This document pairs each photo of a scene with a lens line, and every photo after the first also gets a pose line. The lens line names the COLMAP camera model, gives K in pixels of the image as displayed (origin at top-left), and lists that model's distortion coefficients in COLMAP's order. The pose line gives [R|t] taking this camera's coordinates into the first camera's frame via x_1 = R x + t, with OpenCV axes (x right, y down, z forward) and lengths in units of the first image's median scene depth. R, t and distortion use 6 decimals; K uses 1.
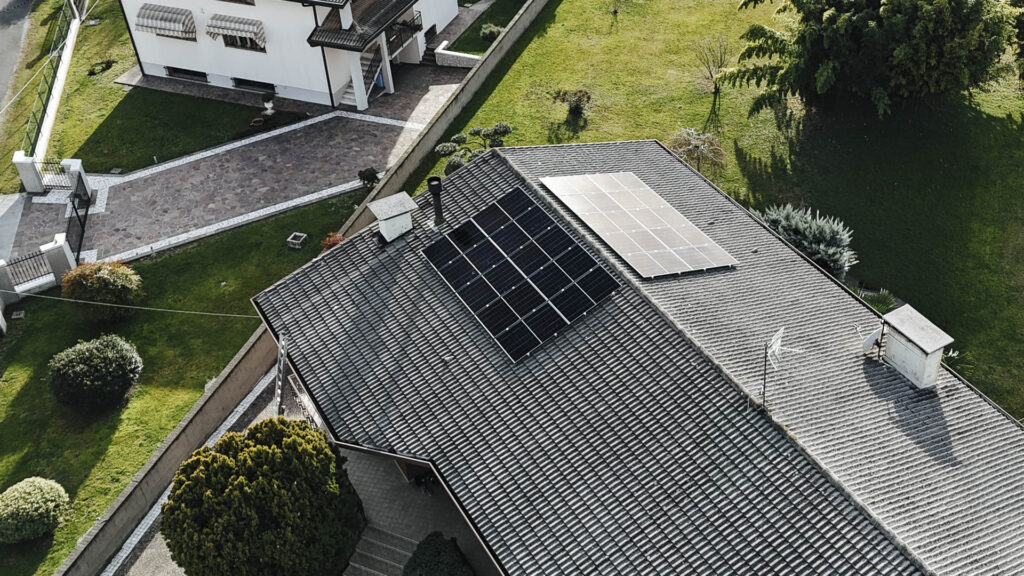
lens RADIAL K [[973.9, 0, 561.5], [0, 973.9, 284.7], [0, 0, 1]] dist [0.010938, -0.003169]
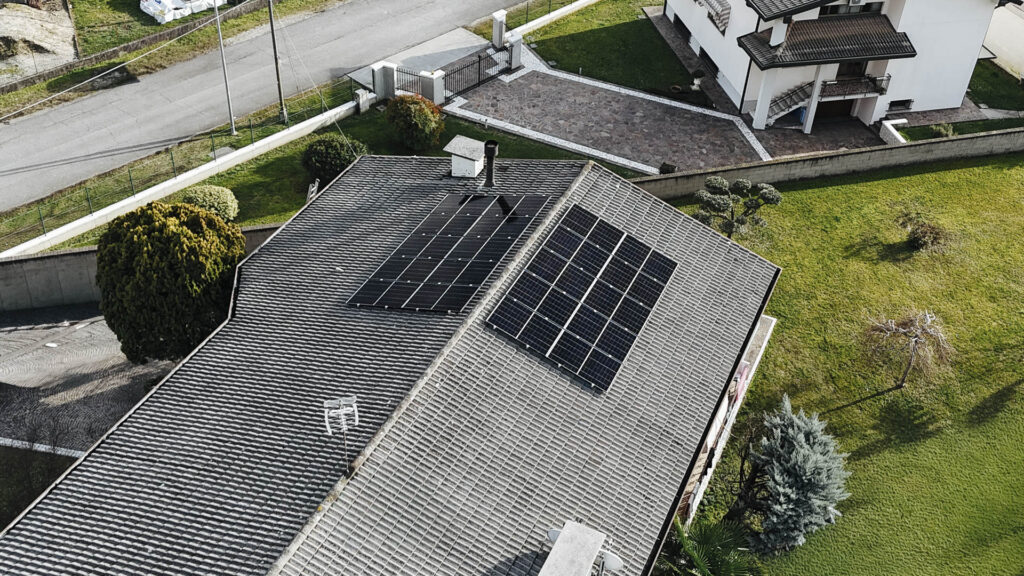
lens RADIAL K [[915.8, 0, 512.0], [0, 915.8, 288.0], [0, 0, 1]] dist [0.034895, -0.000638]
pose [[0.596794, 0.589338, -0.544534, 0.266901], [-0.582769, 0.784842, 0.210719, -0.110917], [0.551558, 0.191582, 0.811837, 0.146612]]
